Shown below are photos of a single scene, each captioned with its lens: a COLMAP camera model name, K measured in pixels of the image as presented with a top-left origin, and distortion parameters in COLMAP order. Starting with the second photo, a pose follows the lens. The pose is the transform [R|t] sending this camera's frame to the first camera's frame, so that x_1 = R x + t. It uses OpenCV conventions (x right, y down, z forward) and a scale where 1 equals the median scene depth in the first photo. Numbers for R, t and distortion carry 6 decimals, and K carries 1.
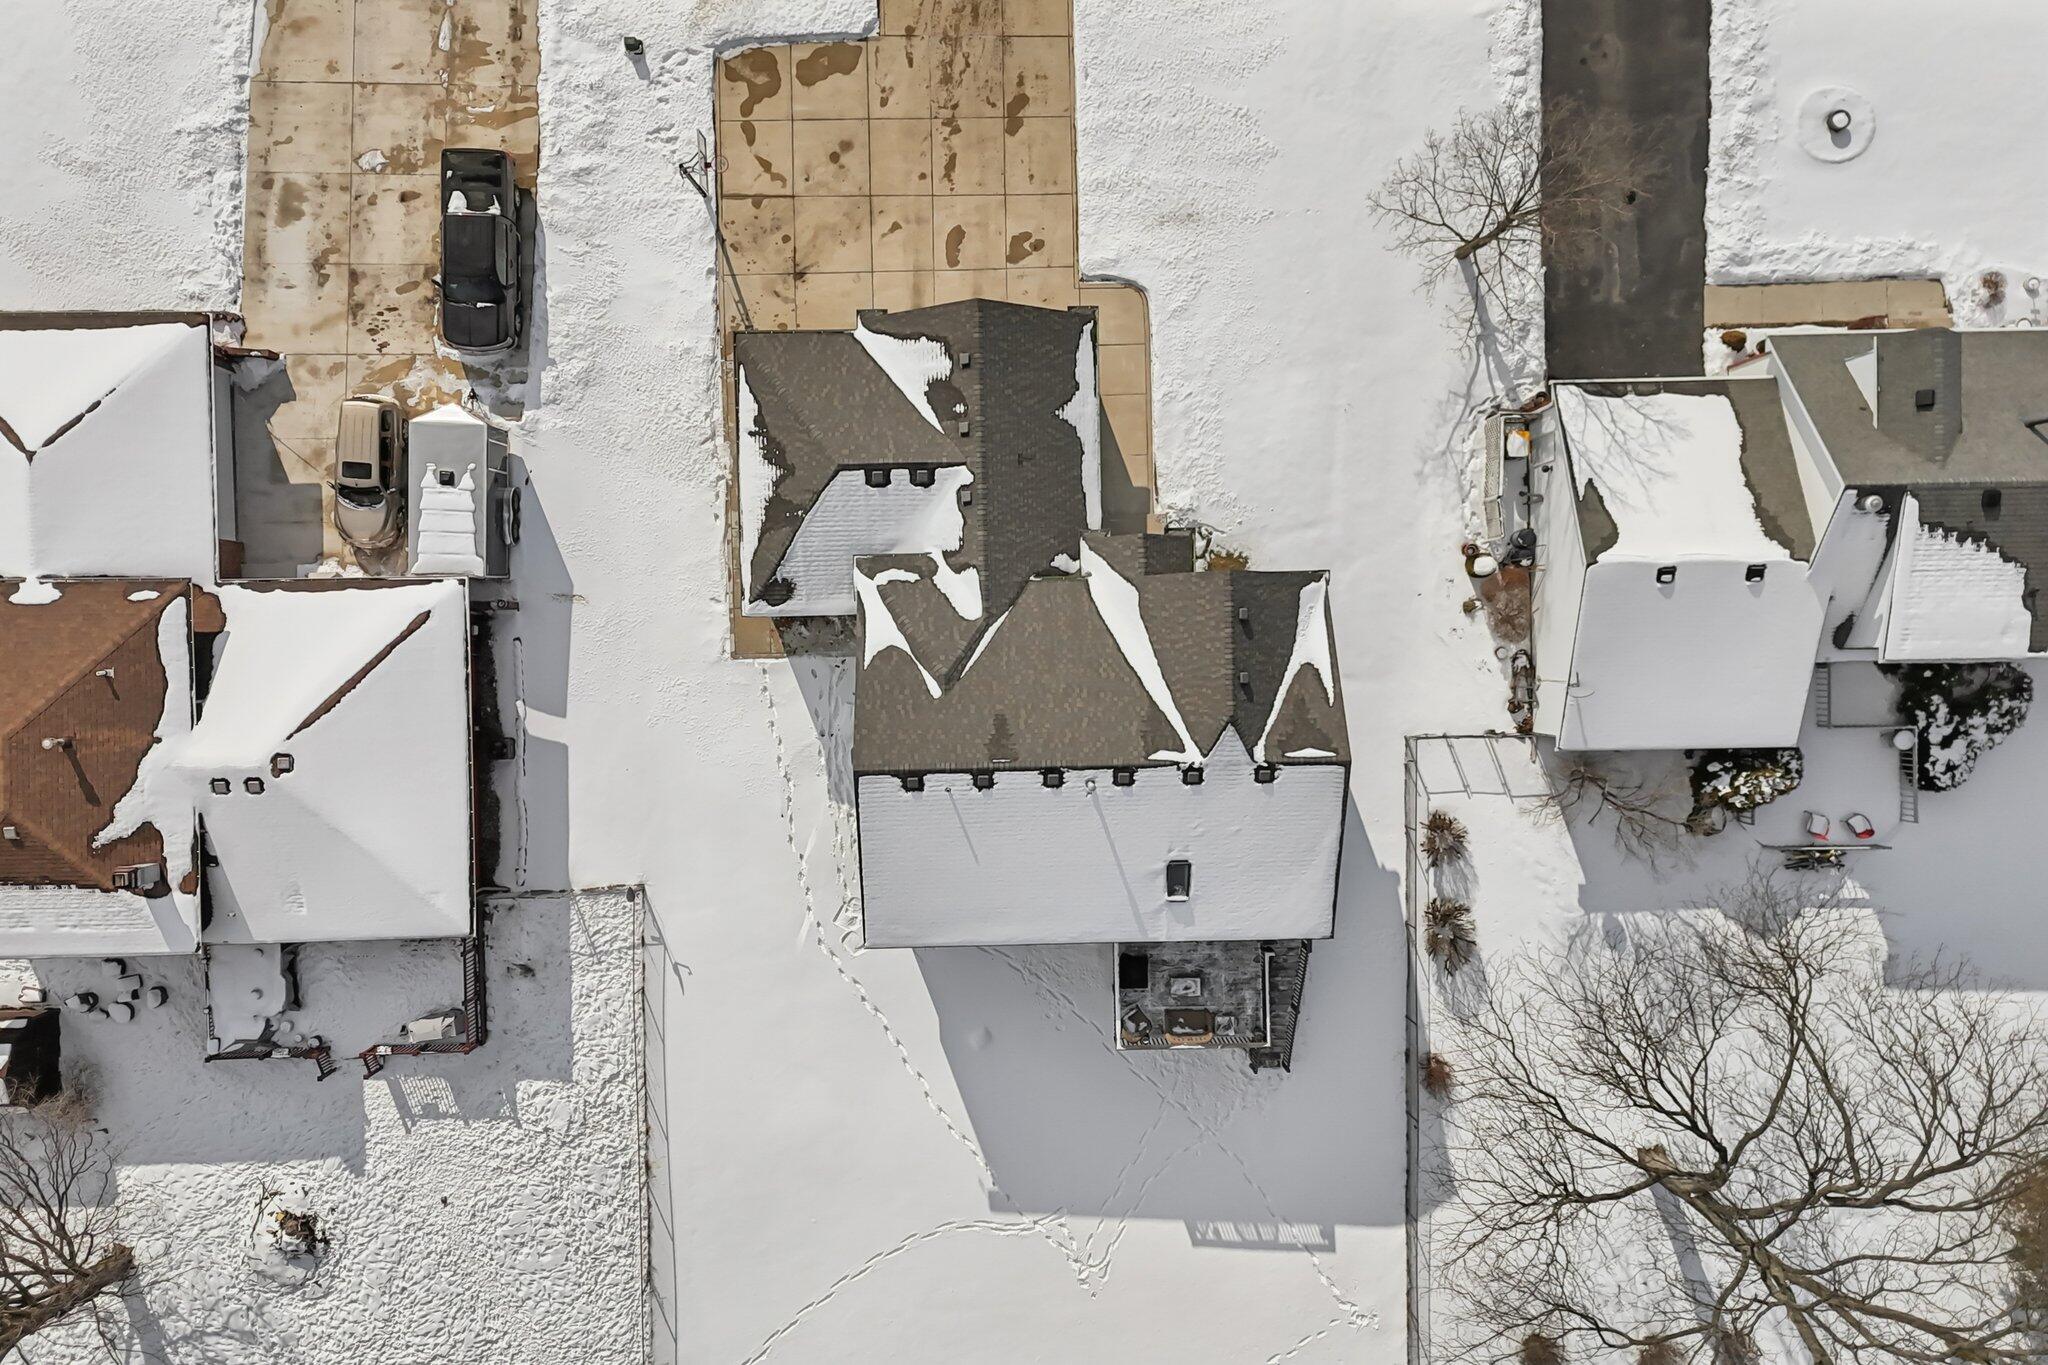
lens RADIAL K [[1506.0, 0, 1018.0], [0, 1506.0, 659.7], [0, 0, 1]] dist [0.064552, -0.050660]
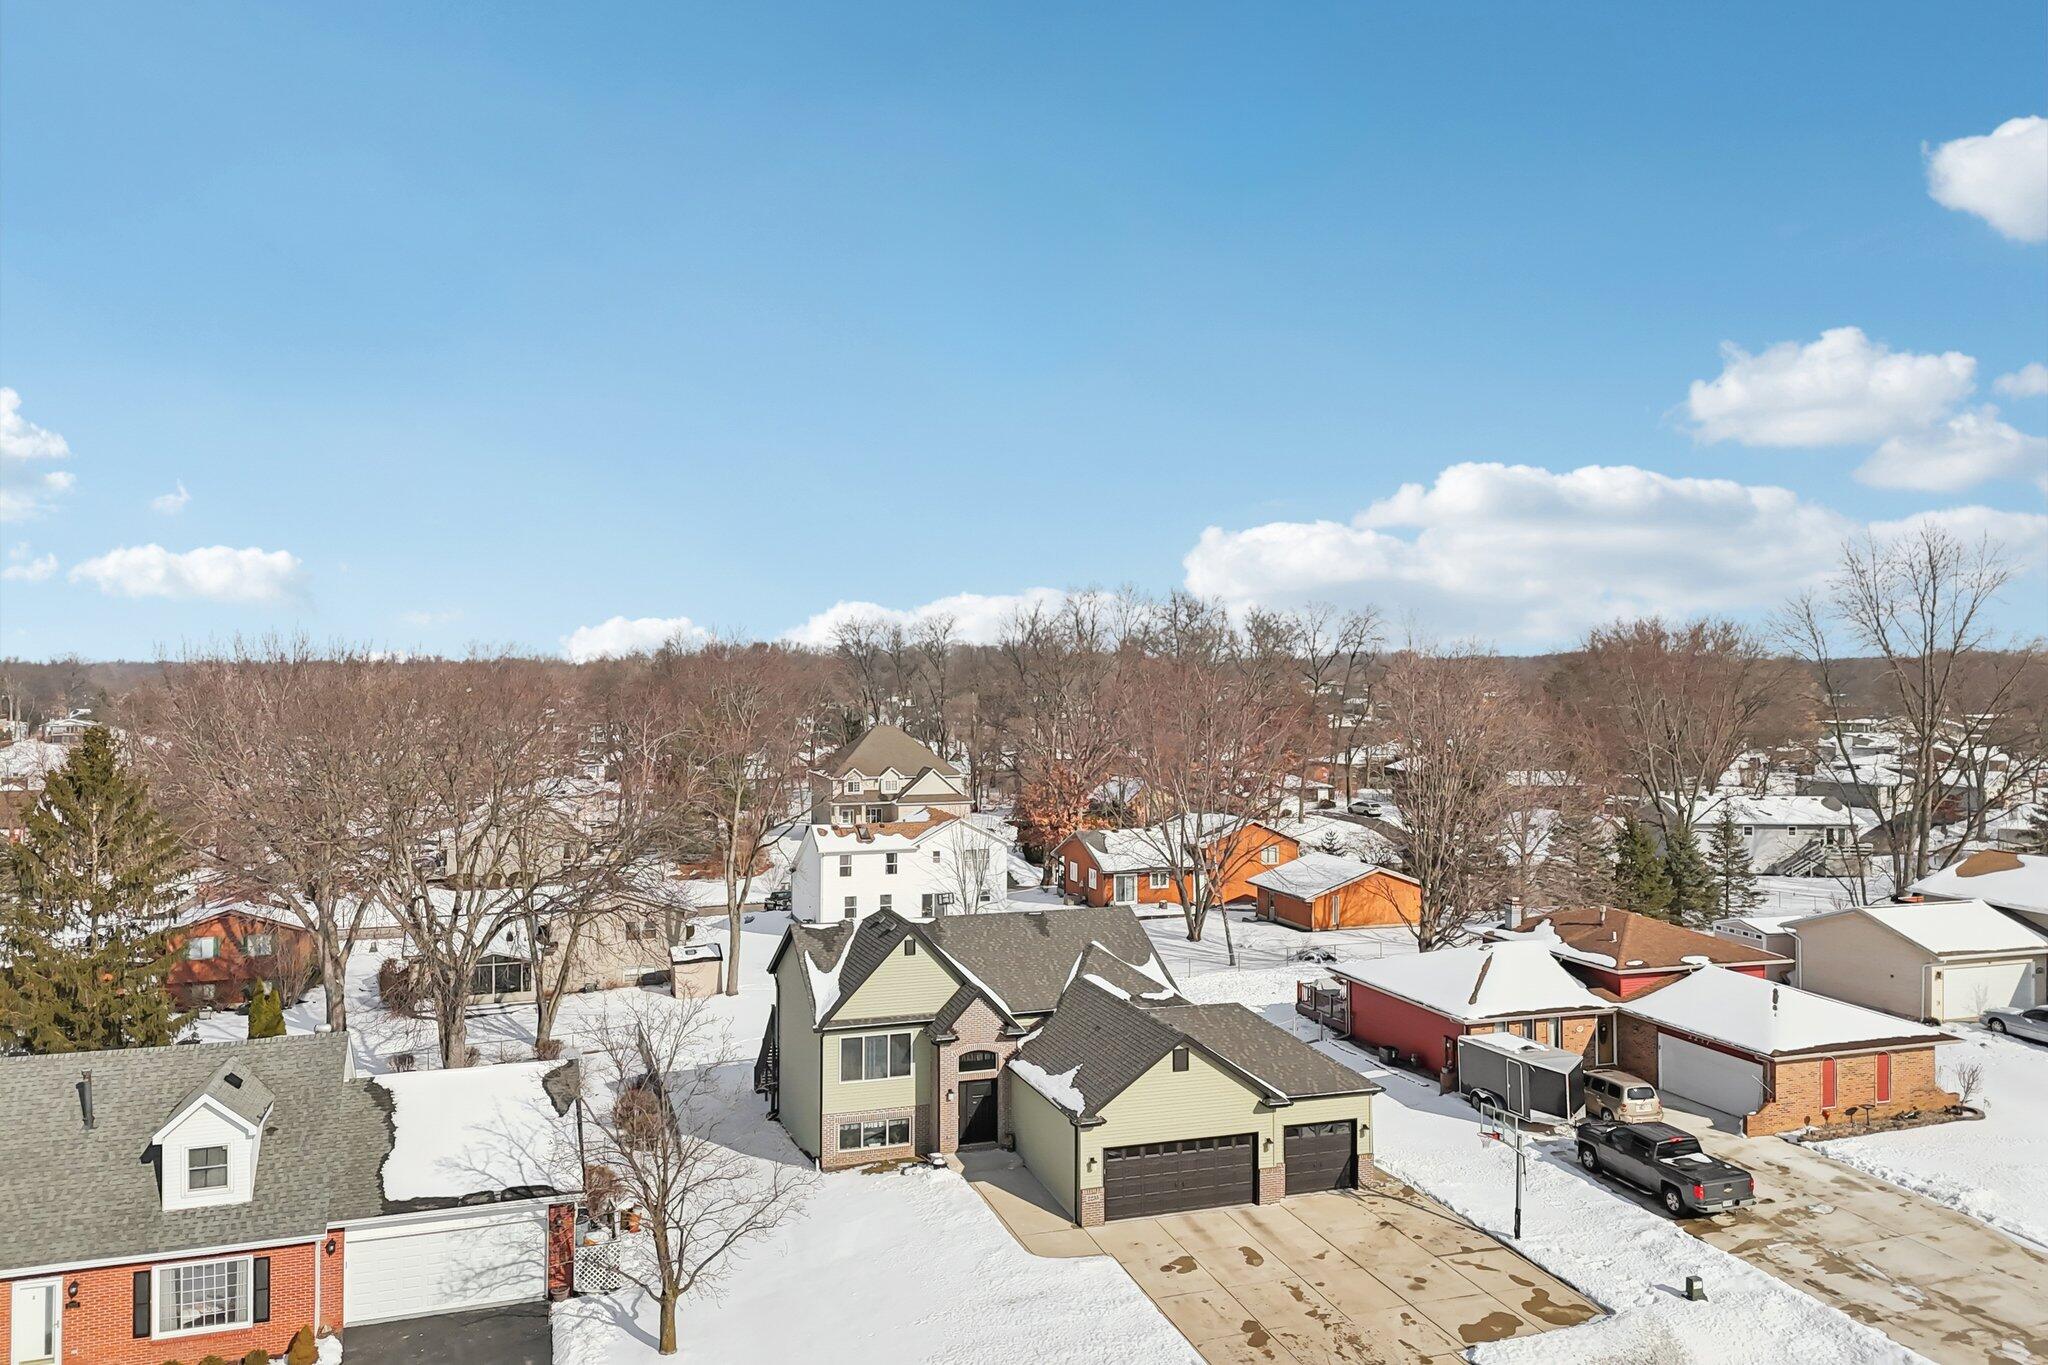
lens RADIAL K [[1506.0, 0, 1018.0], [0, 1506.0, 659.7], [0, 0, 1]] dist [0.064552, -0.050660]
pose [[-0.955318, -0.026118, -0.294425, 0.369045], [-0.294537, 0.000449, 0.955640, -1.103716], [-0.024827, 0.999659, -0.008122, 0.656286]]
